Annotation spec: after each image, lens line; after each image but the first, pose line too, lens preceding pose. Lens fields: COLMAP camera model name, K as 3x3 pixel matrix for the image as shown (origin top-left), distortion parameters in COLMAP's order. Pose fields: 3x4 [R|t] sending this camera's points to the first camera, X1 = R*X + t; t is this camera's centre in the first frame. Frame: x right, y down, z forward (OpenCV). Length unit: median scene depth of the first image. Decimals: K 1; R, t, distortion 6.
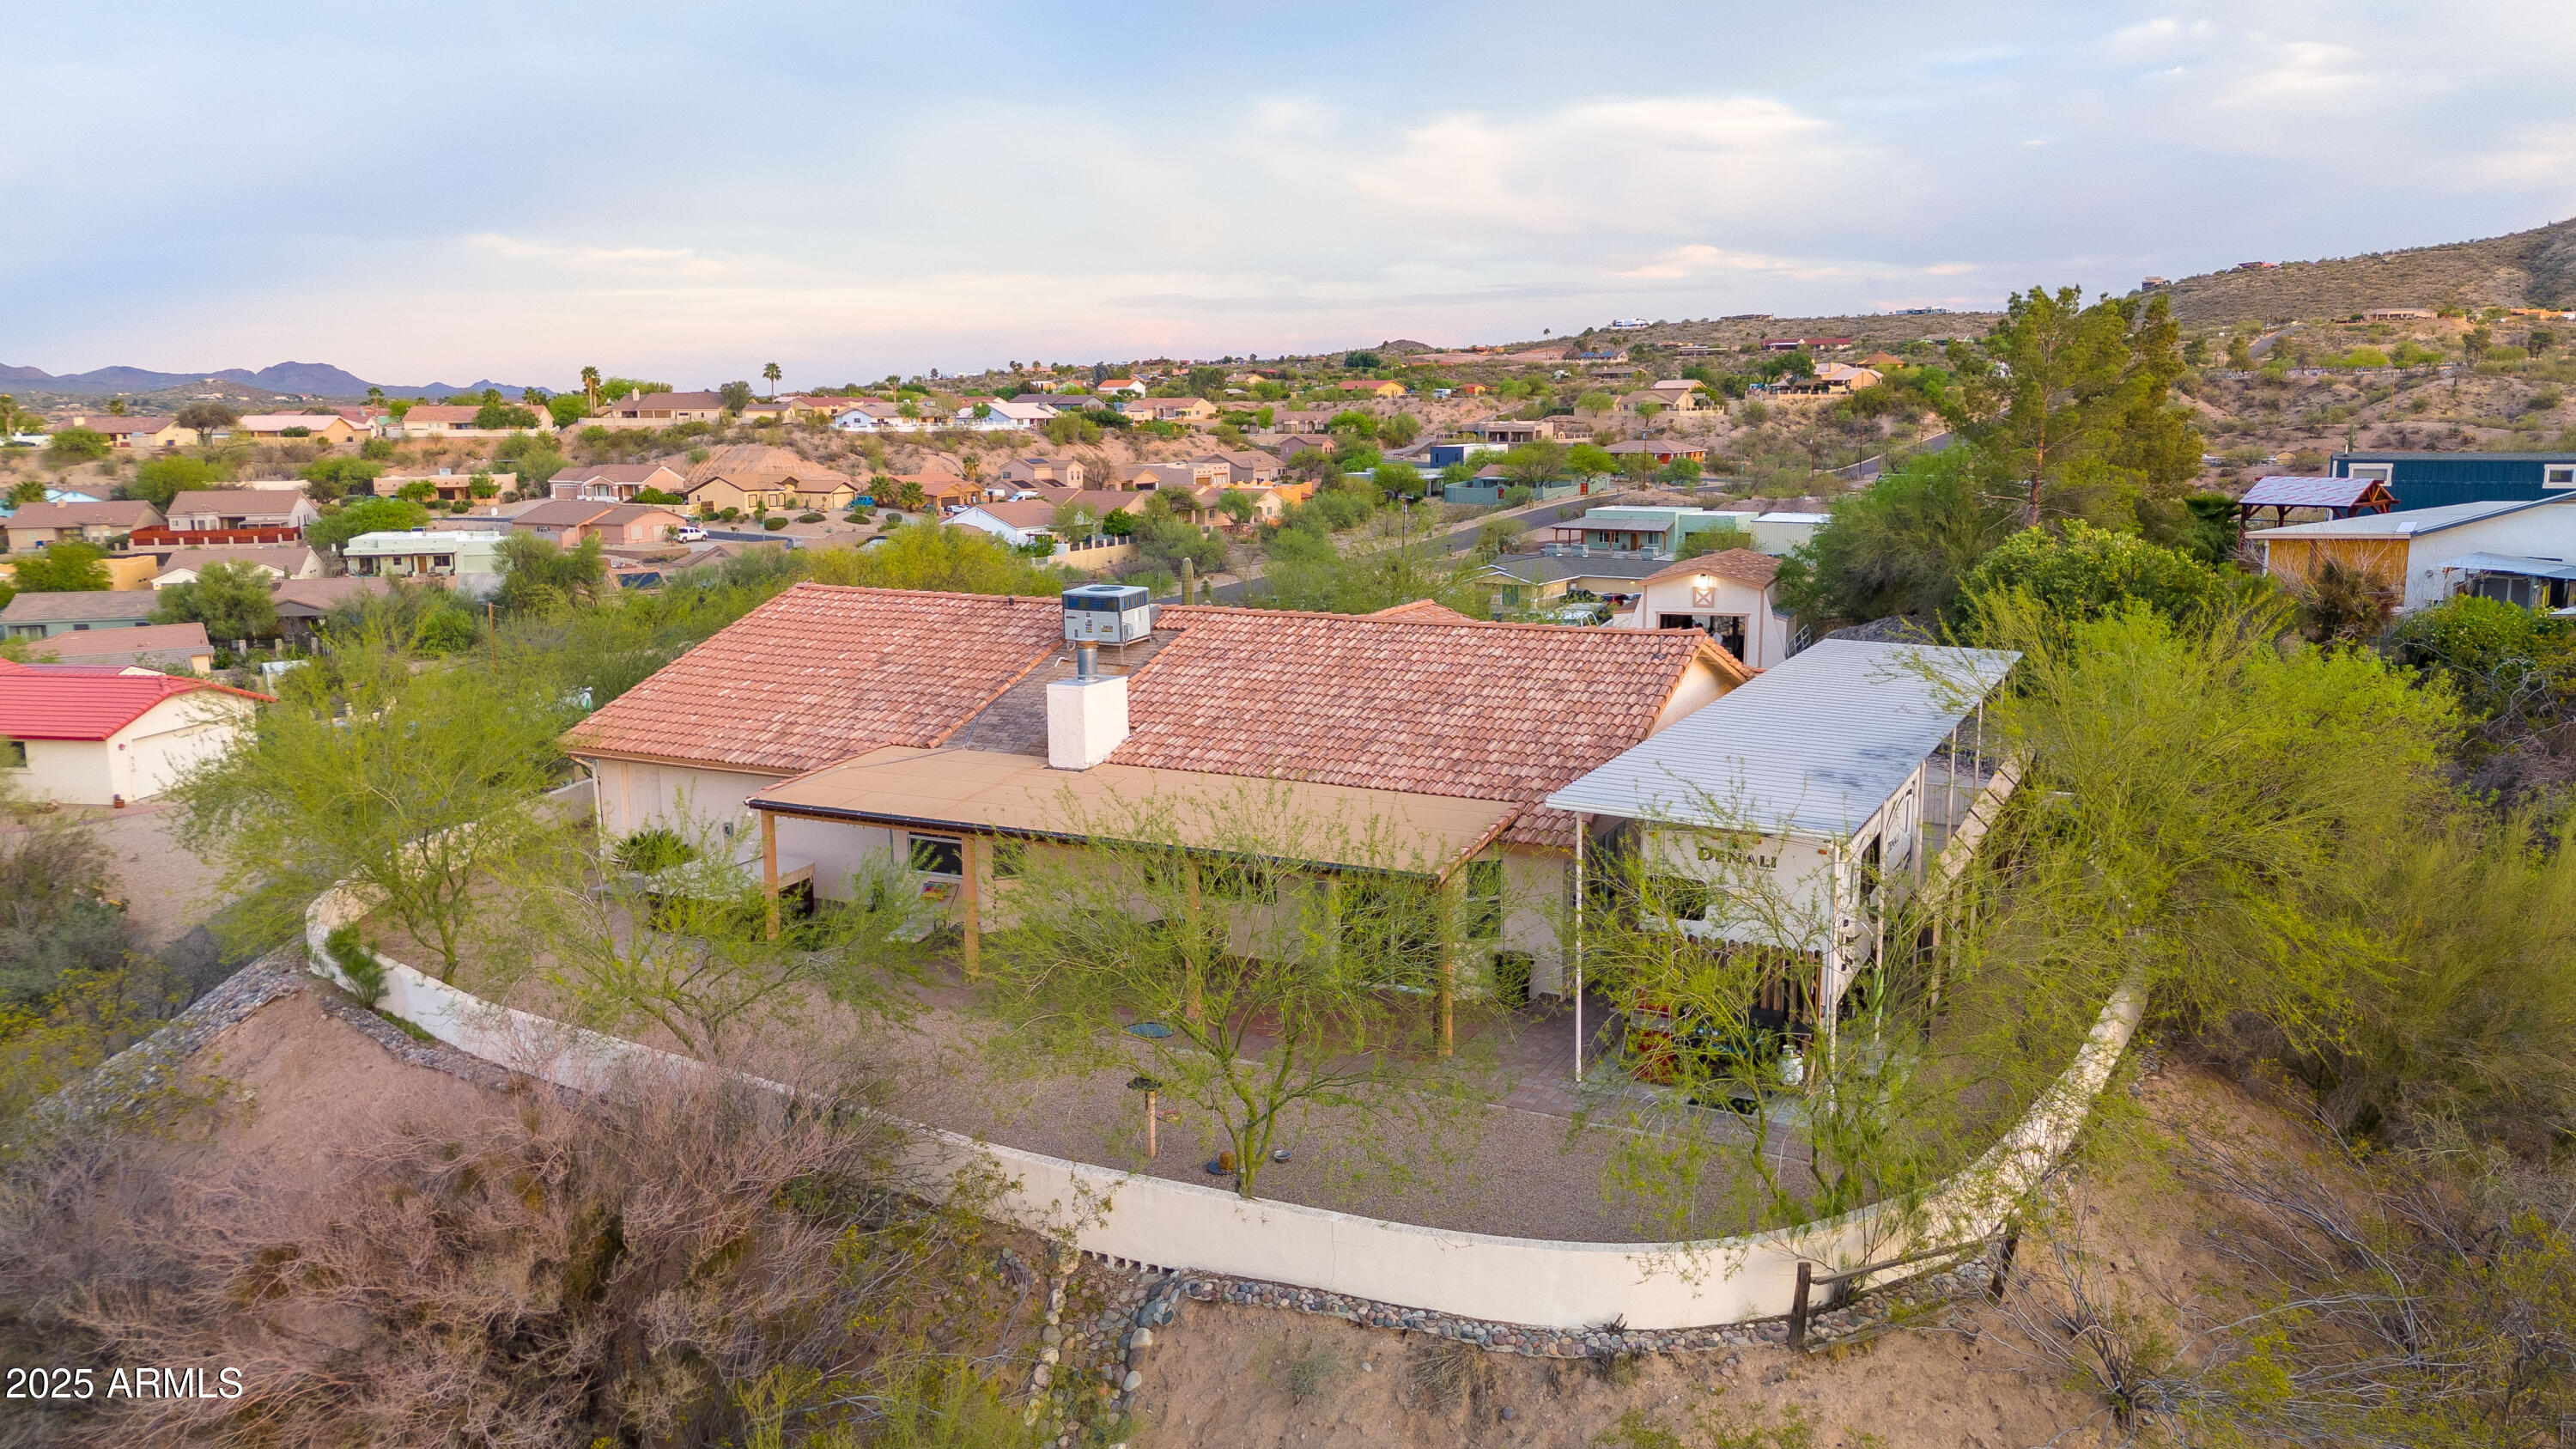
lens RADIAL K [[1901.7, 0, 1283.7], [0, 1901.7, 732.6], [0, 0, 1]] dist [0.078848, -0.077610]
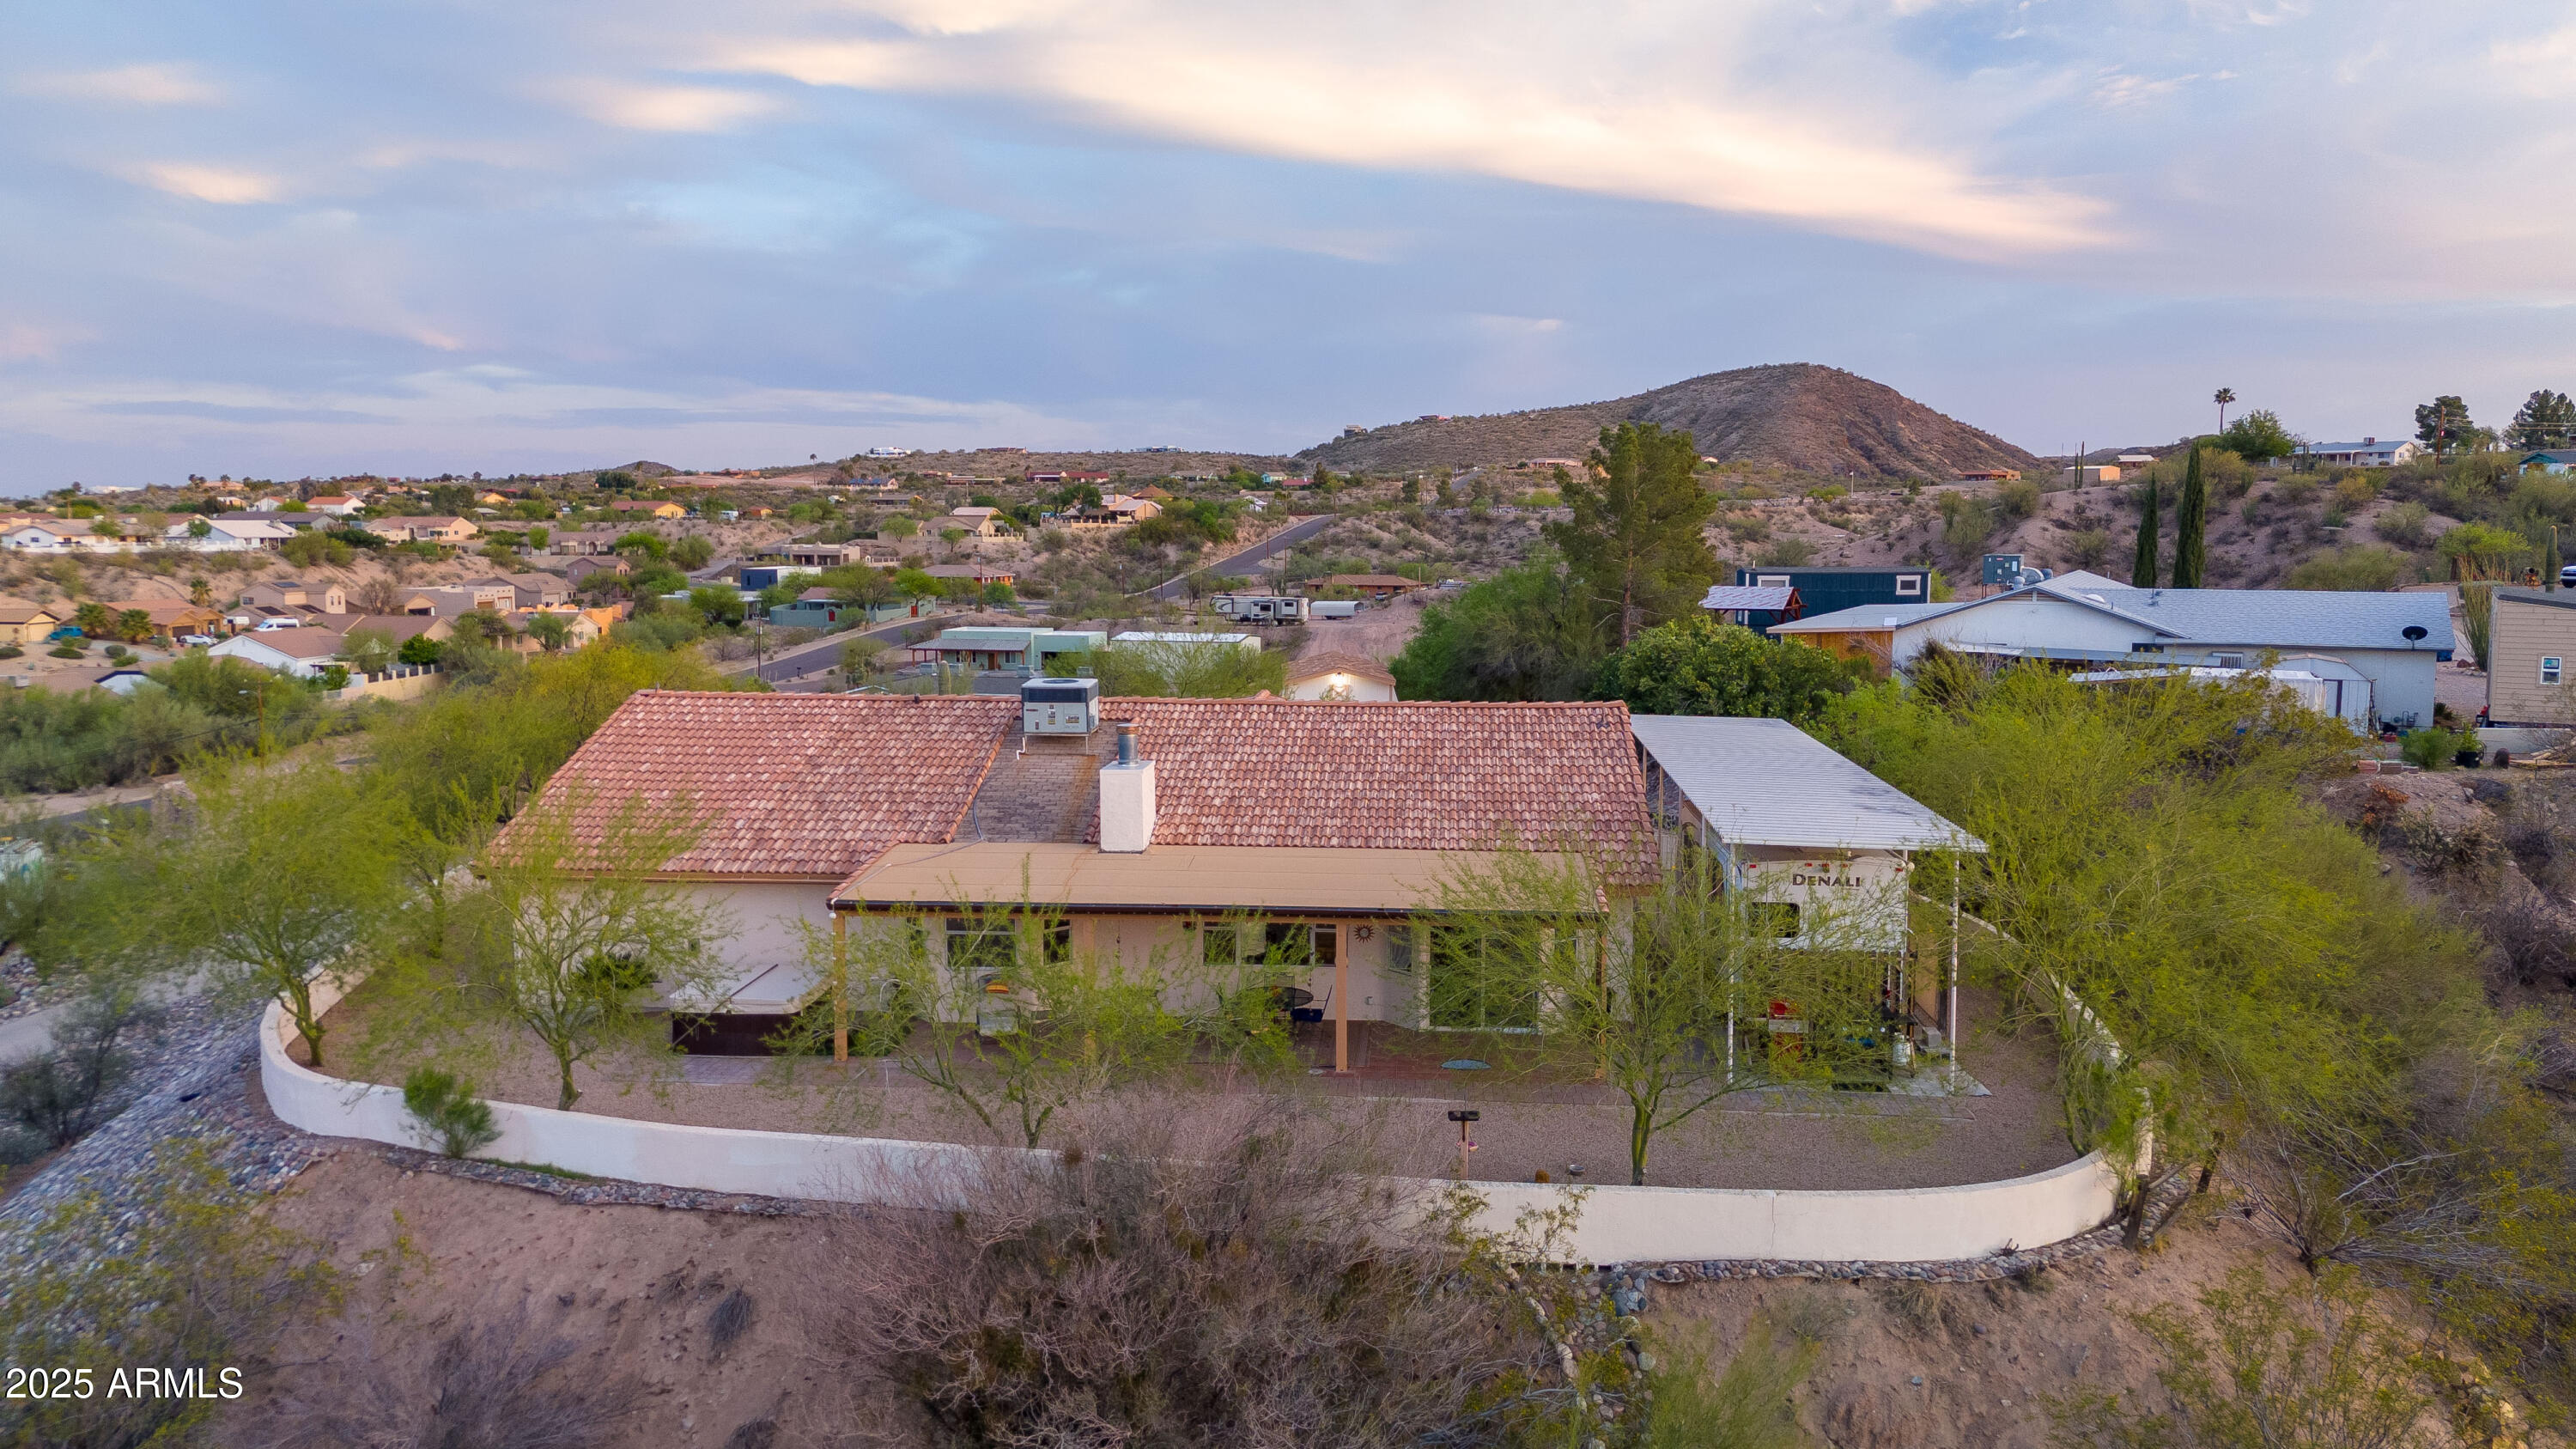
lens RADIAL K [[1901.7, 0, 1281.1], [0, 1901.7, 732.8], [0, 0, 1]] dist [0.078848, -0.077610]
pose [[0.926243, -0.033225, 0.375461, -0.045265], [0.057672, 0.996871, -0.054059, 0.001684], [-0.372490, 0.071726, 0.925260, 0.001979]]
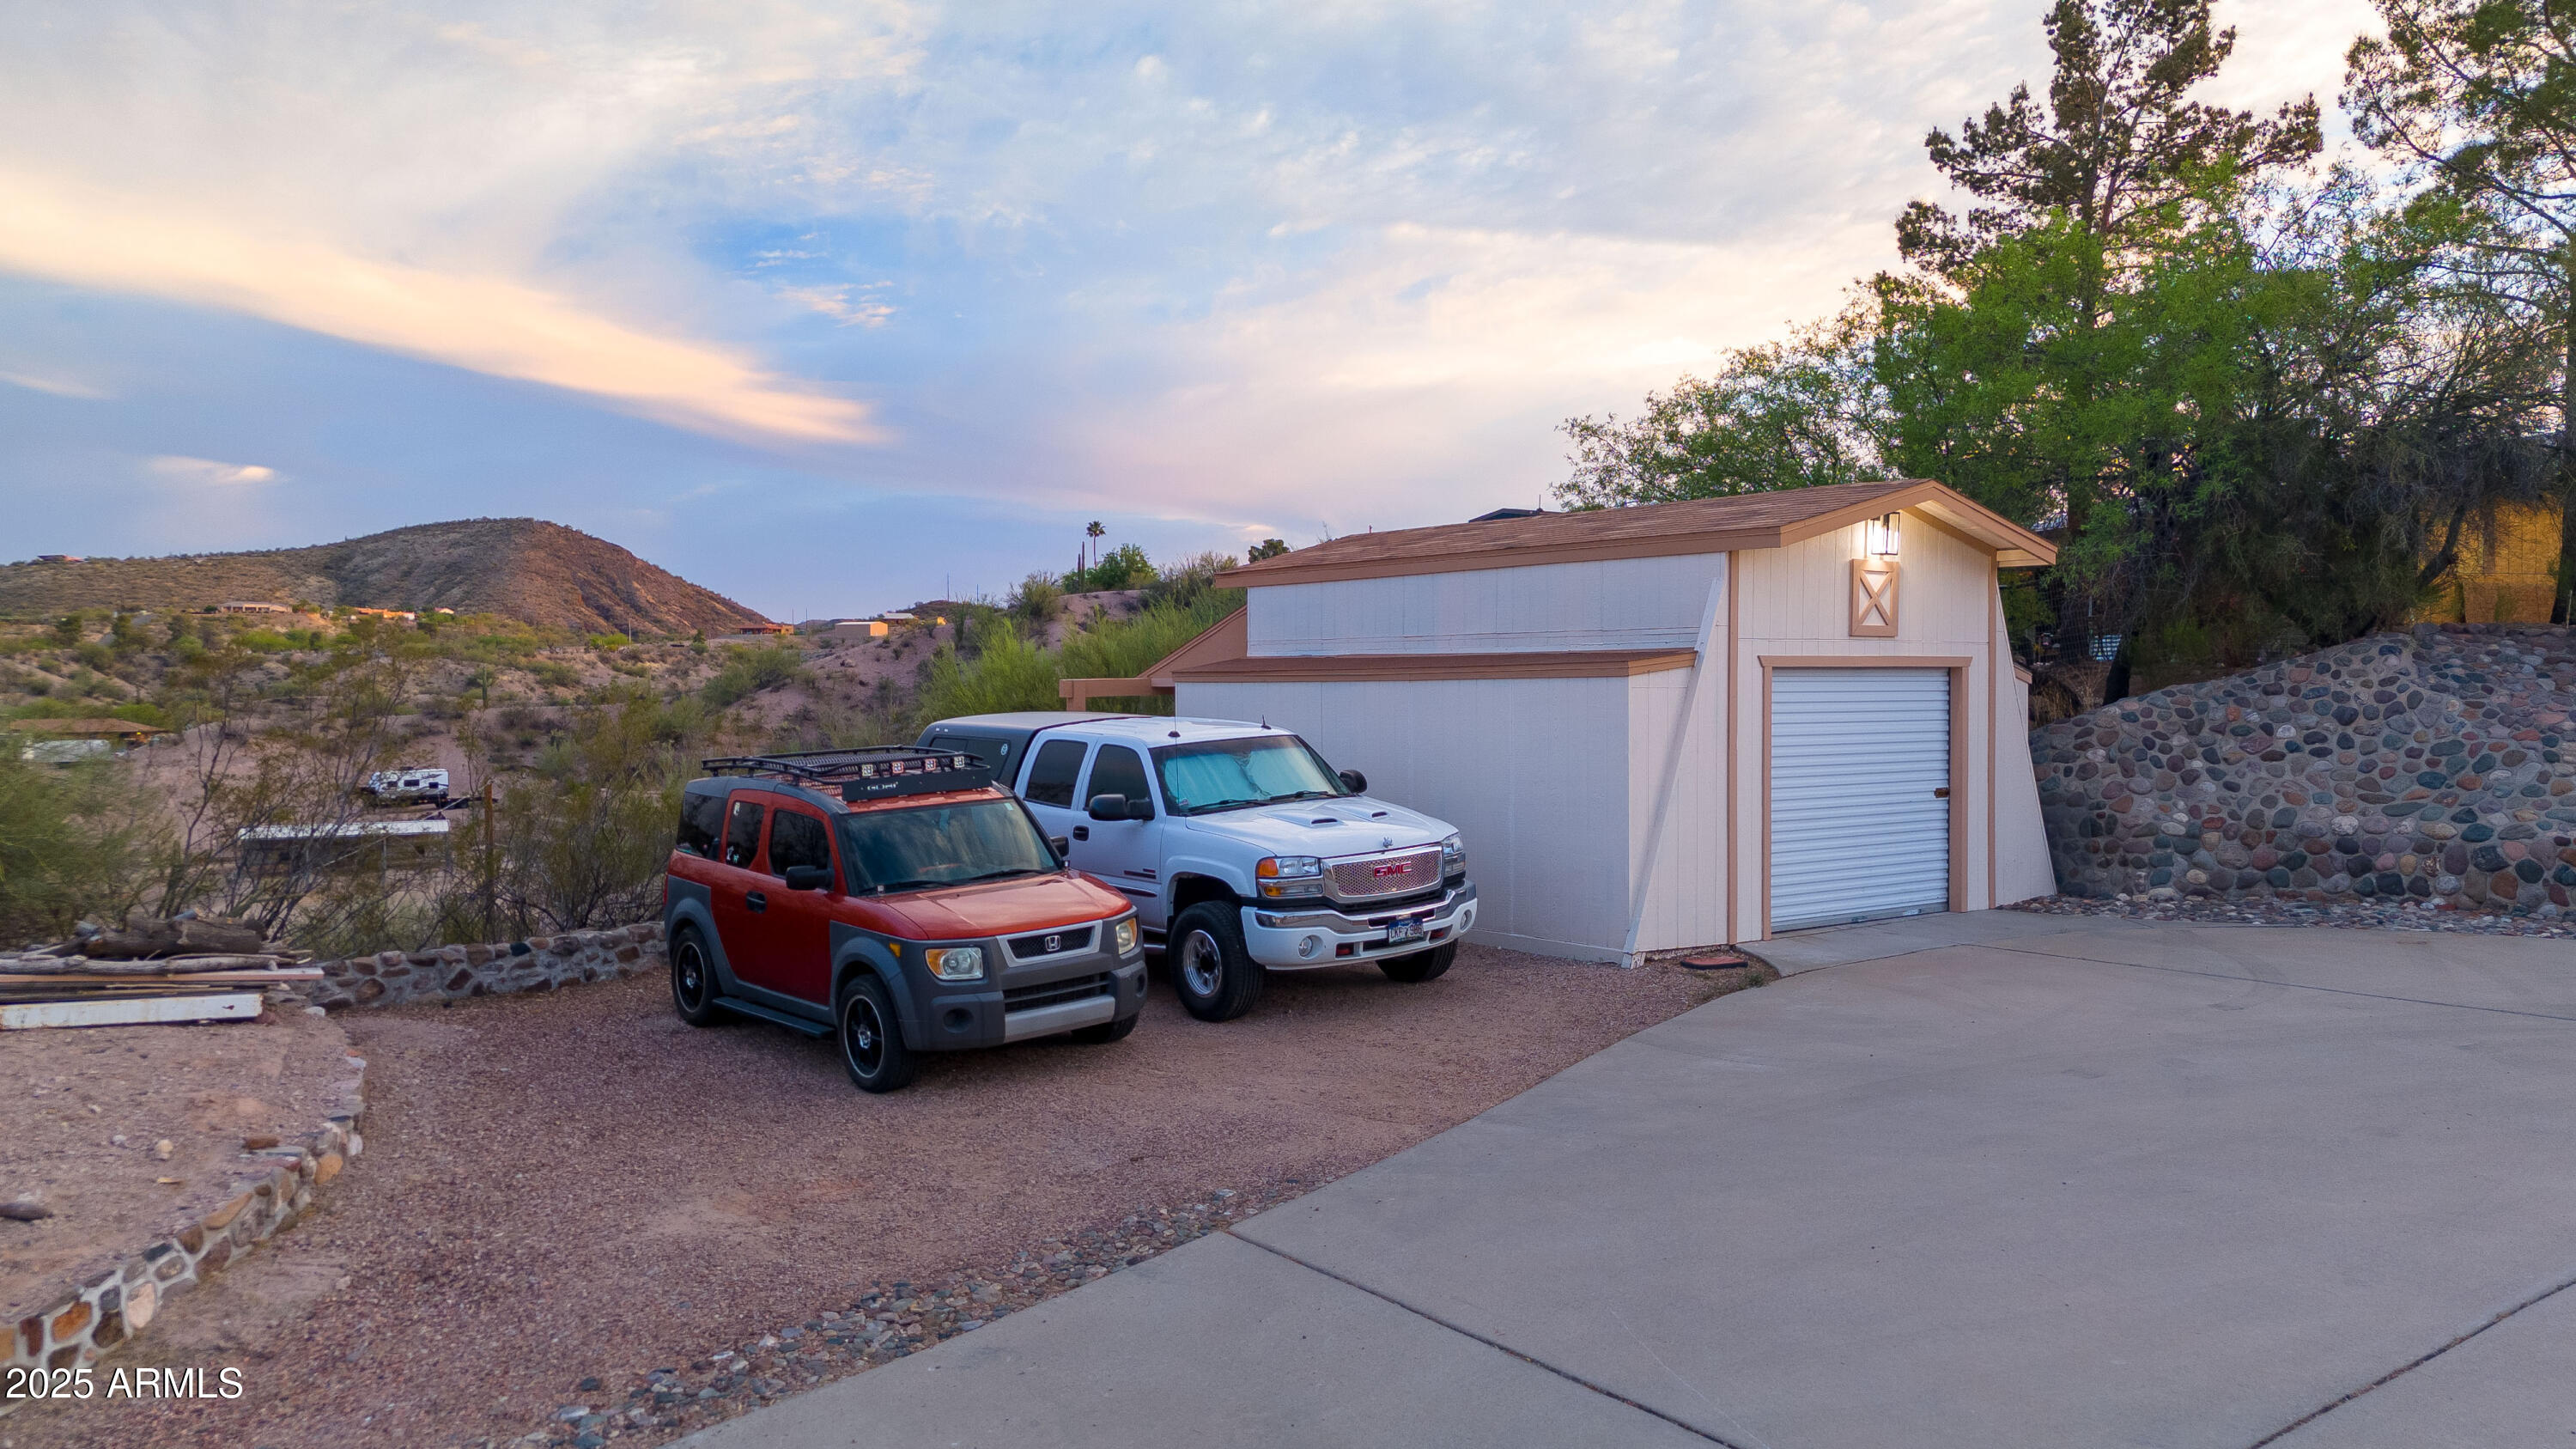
lens RADIAL K [[1901.7, 0, 1247.1], [0, 1901.7, 696.4], [0, 0, 1]] dist [0.078848, -0.077610]
pose [[0.516932, 0.003991, 0.856017, -0.012363], [0.148024, 0.984509, -0.093978, -0.009249], [-0.843131, 0.175291, 0.508333, 0.193684]]
